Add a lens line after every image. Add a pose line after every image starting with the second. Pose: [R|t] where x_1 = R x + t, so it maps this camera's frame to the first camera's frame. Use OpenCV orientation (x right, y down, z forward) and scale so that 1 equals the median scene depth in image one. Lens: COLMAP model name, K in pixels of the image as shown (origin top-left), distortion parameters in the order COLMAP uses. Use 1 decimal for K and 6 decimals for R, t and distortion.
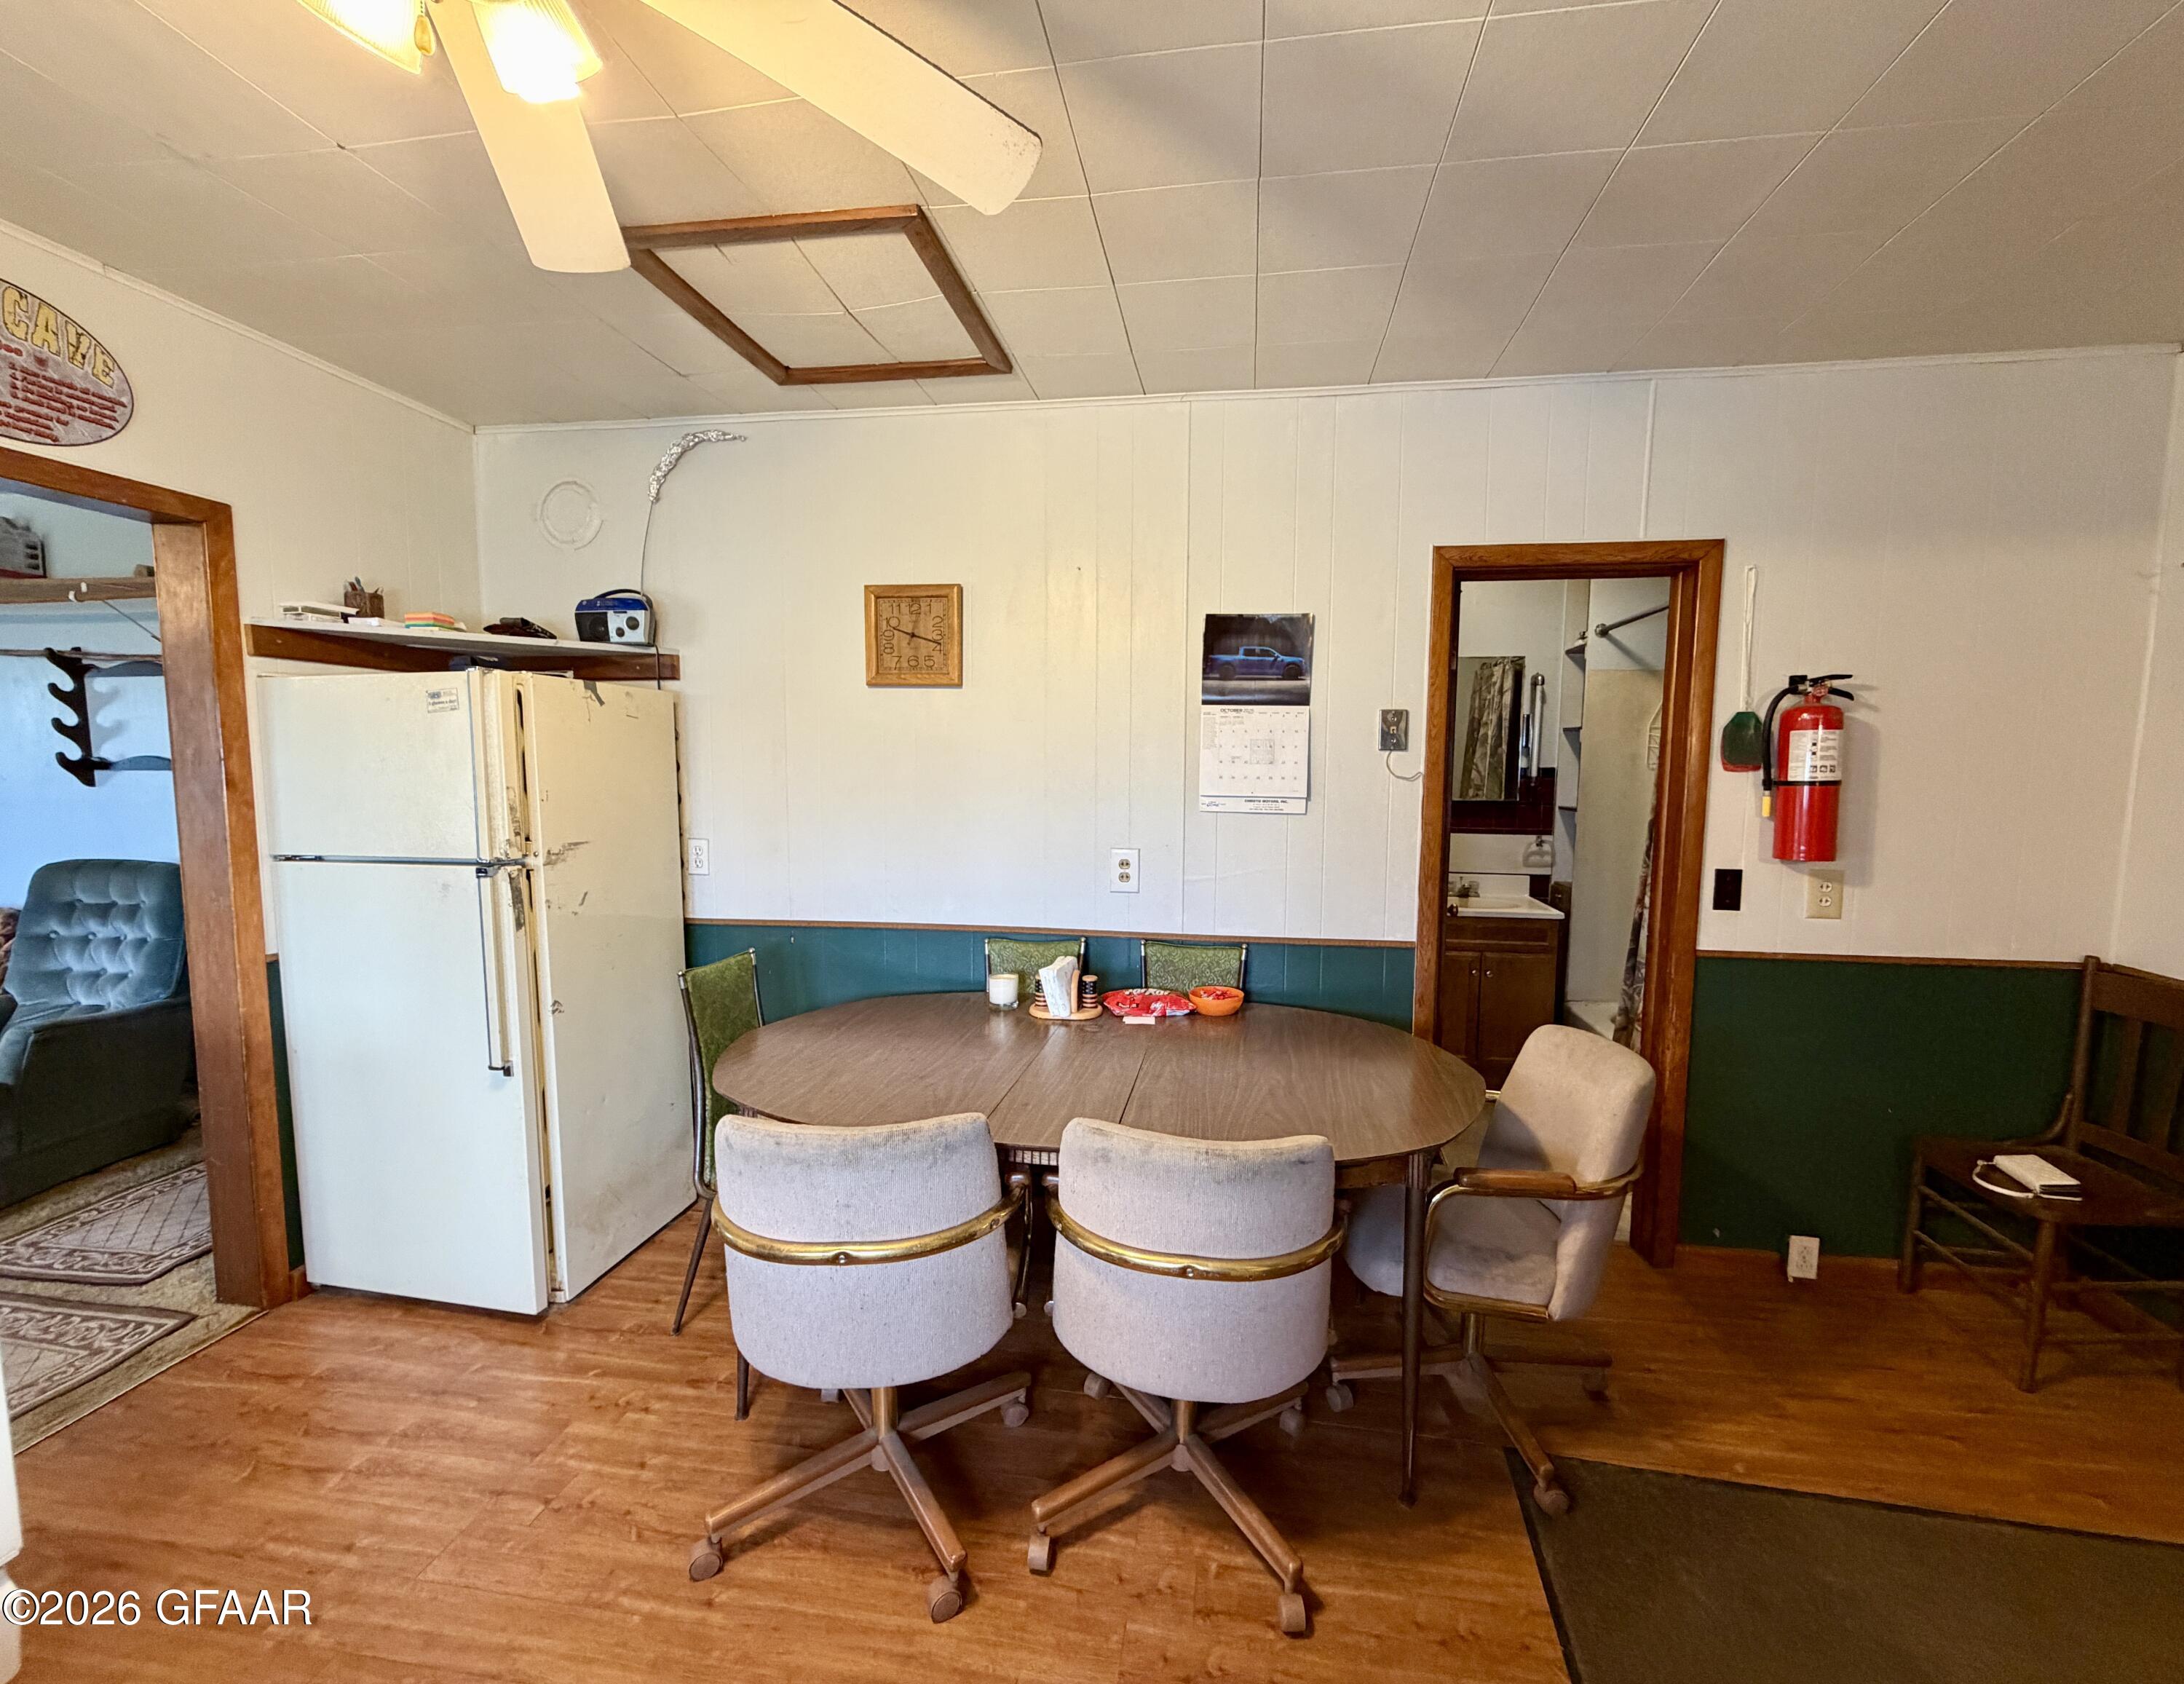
lens RADIAL K [[888.7, 0, 1109.7], [0, 888.7, 844.4], [0, 0, 1]] dist [0.003075, 0.000533]
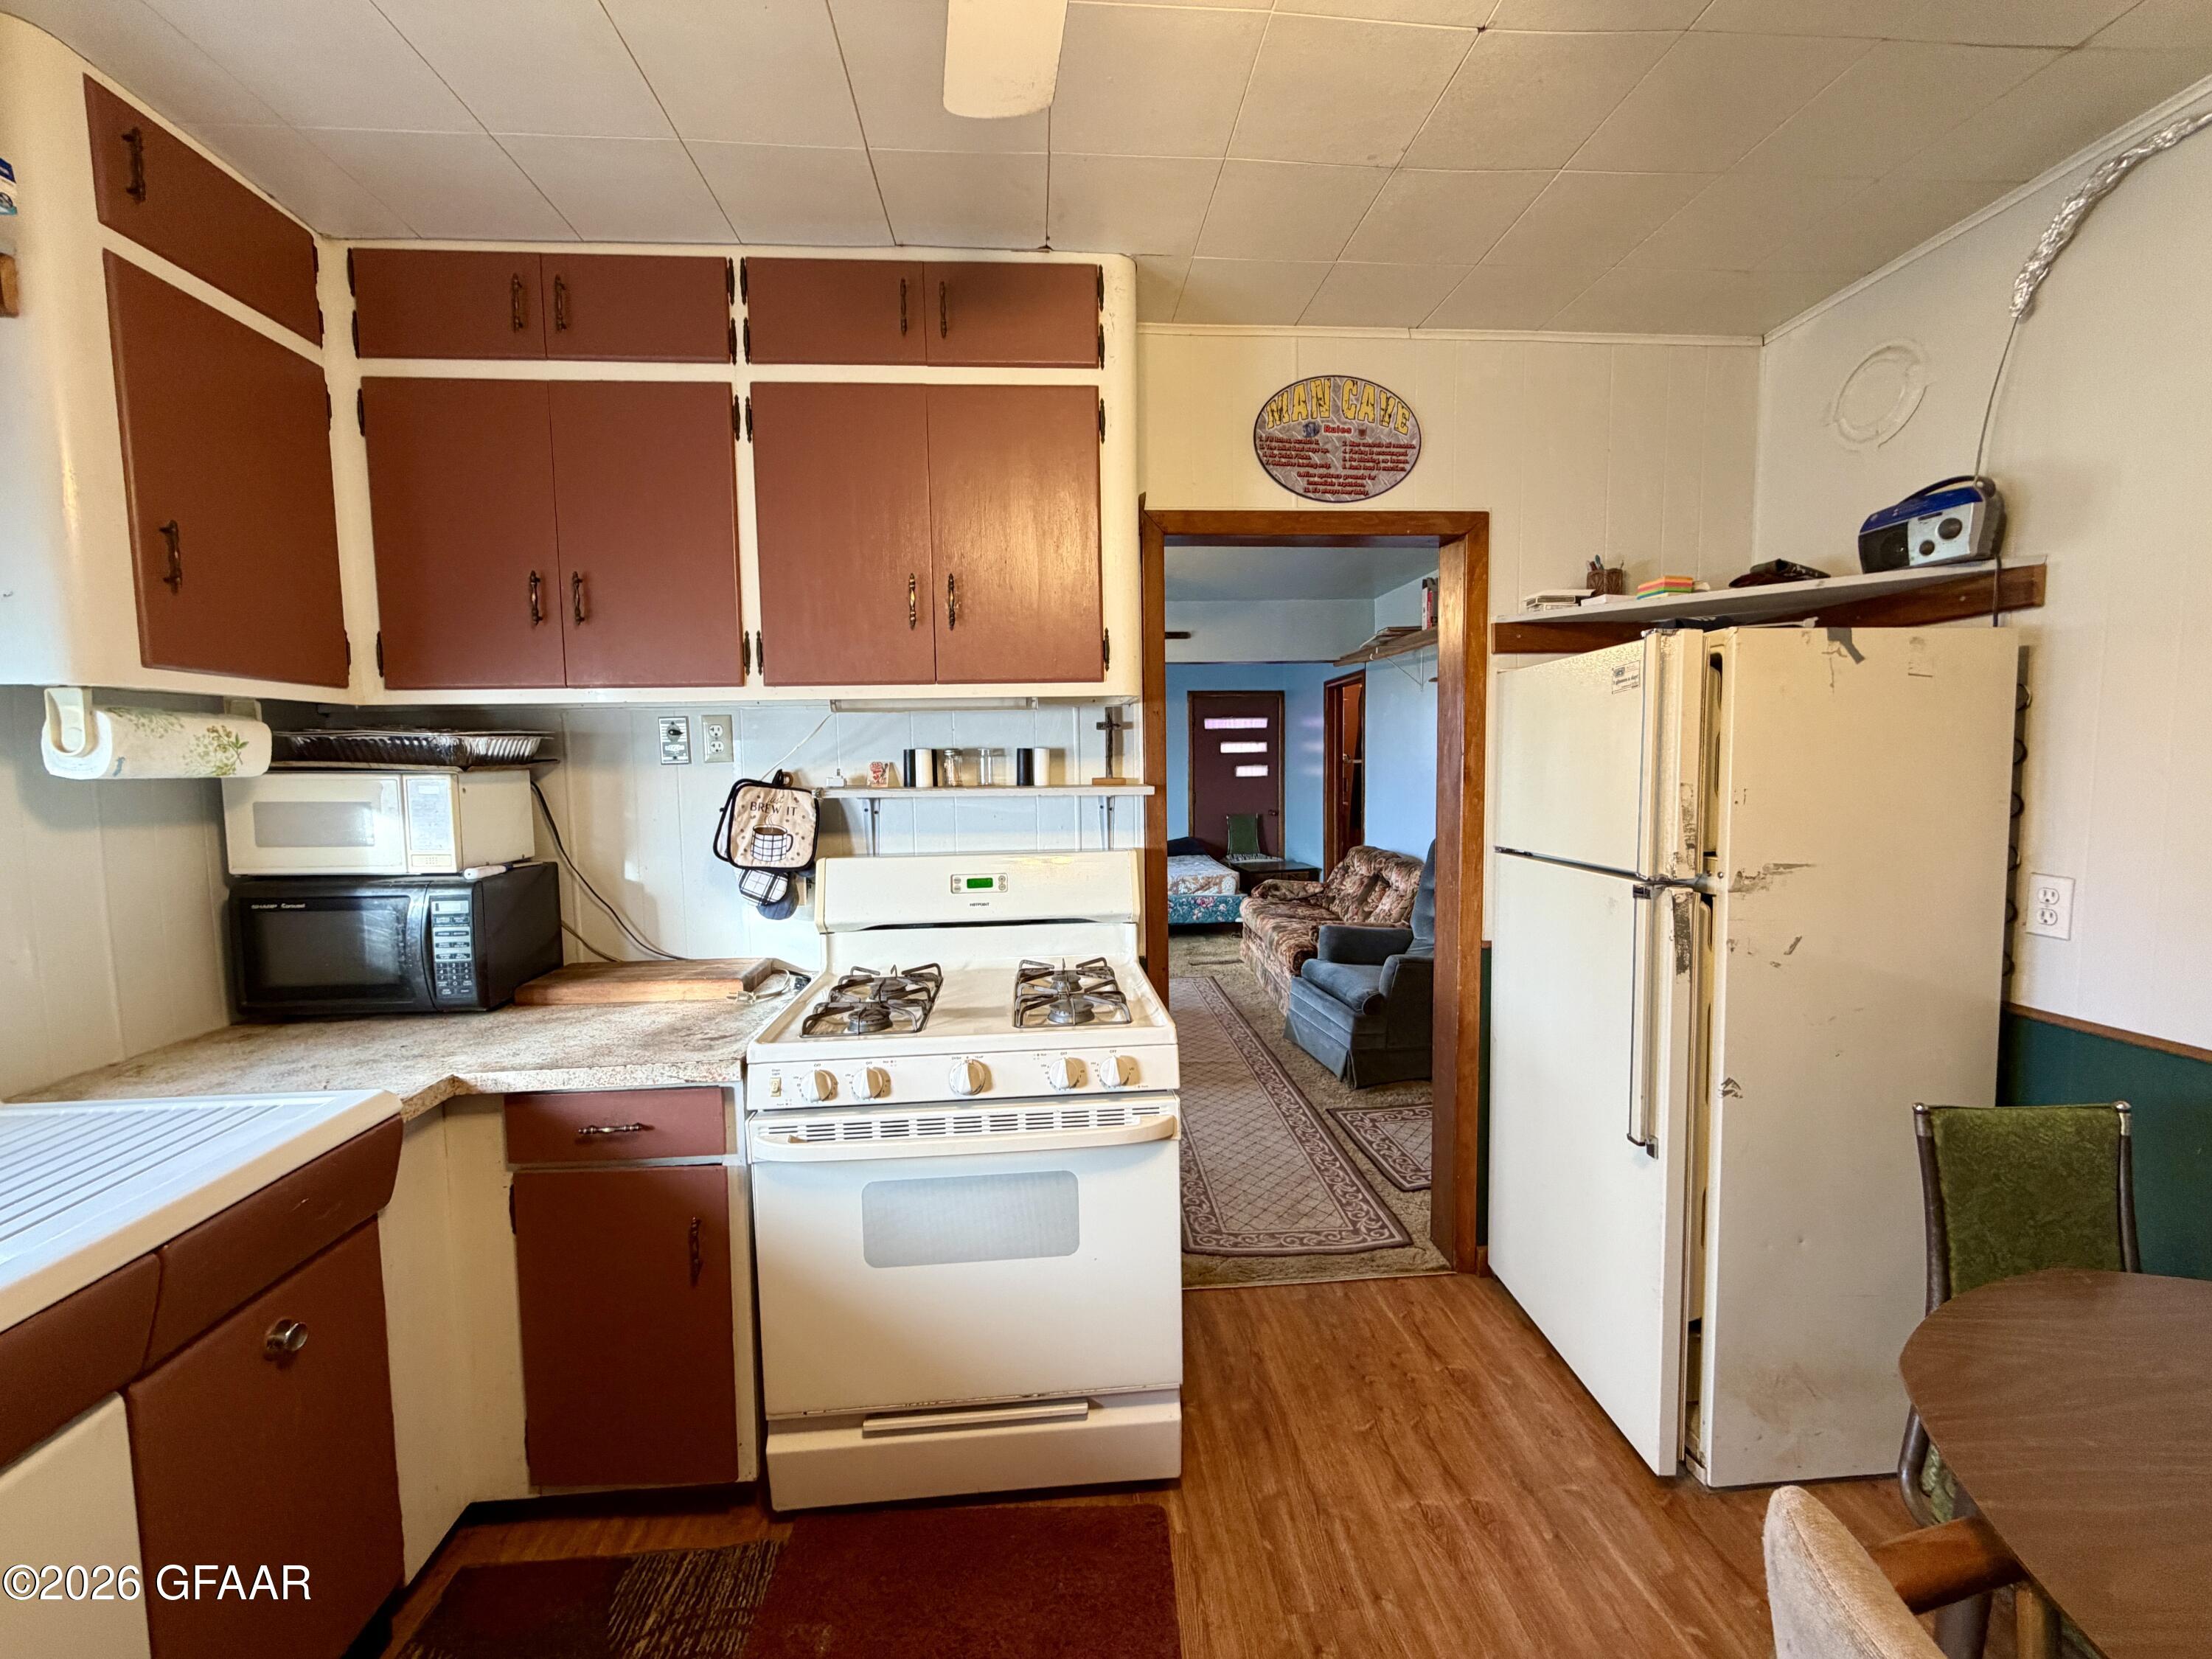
lens RADIAL K [[881.0, 0, 1101.0], [0, 881.0, 827.5], [0, 0, 1]] dist [-0.000146, 0.000061]
pose [[0.220853, 0.063975, -0.973207, -0.047881], [-0.071375, 0.996231, 0.049291, -0.025569], [0.972692, 0.058576, 0.224587, 0.310653]]
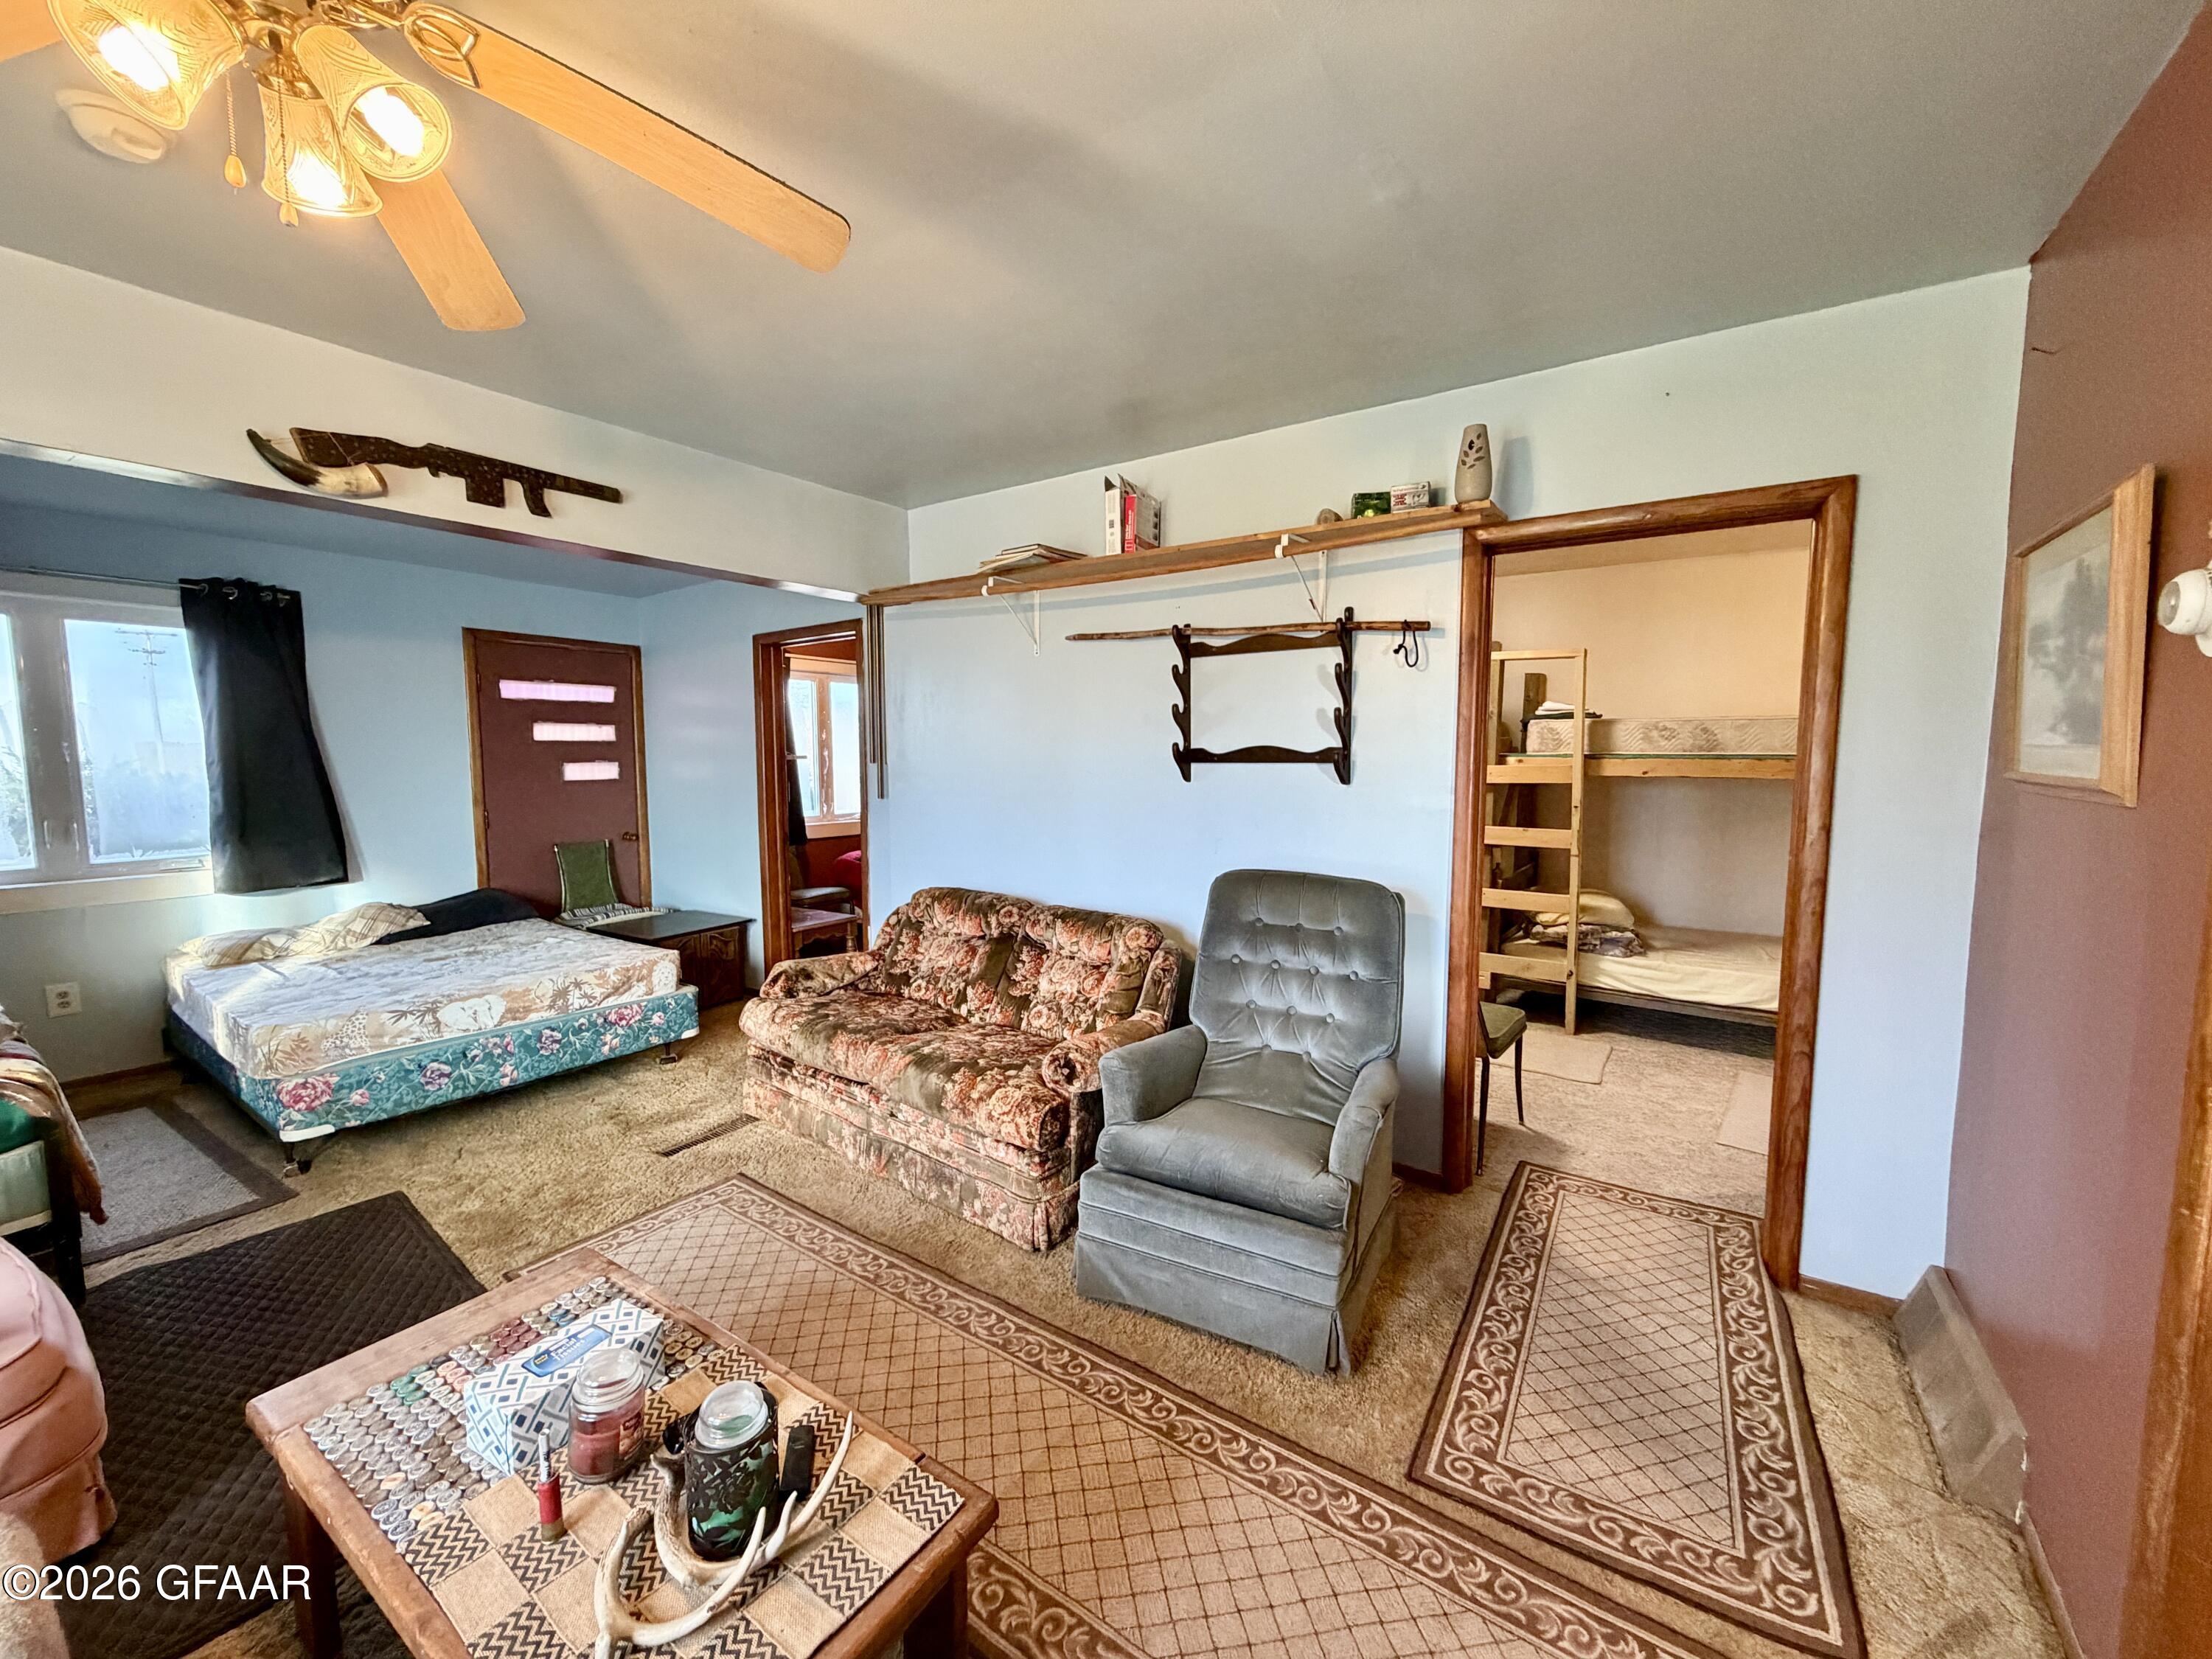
lens RADIAL K [[881.0, 0, 1103.0], [0, 881.0, 828.1], [0, 0, 1]] dist [-0.000146, 0.000061]
pose [[0.896677, 0.031488, -0.441563, -1.290400], [-0.033821, 0.999425, 0.002589, -0.027387], [0.441391, 0.012613, 0.897226, 0.281831]]
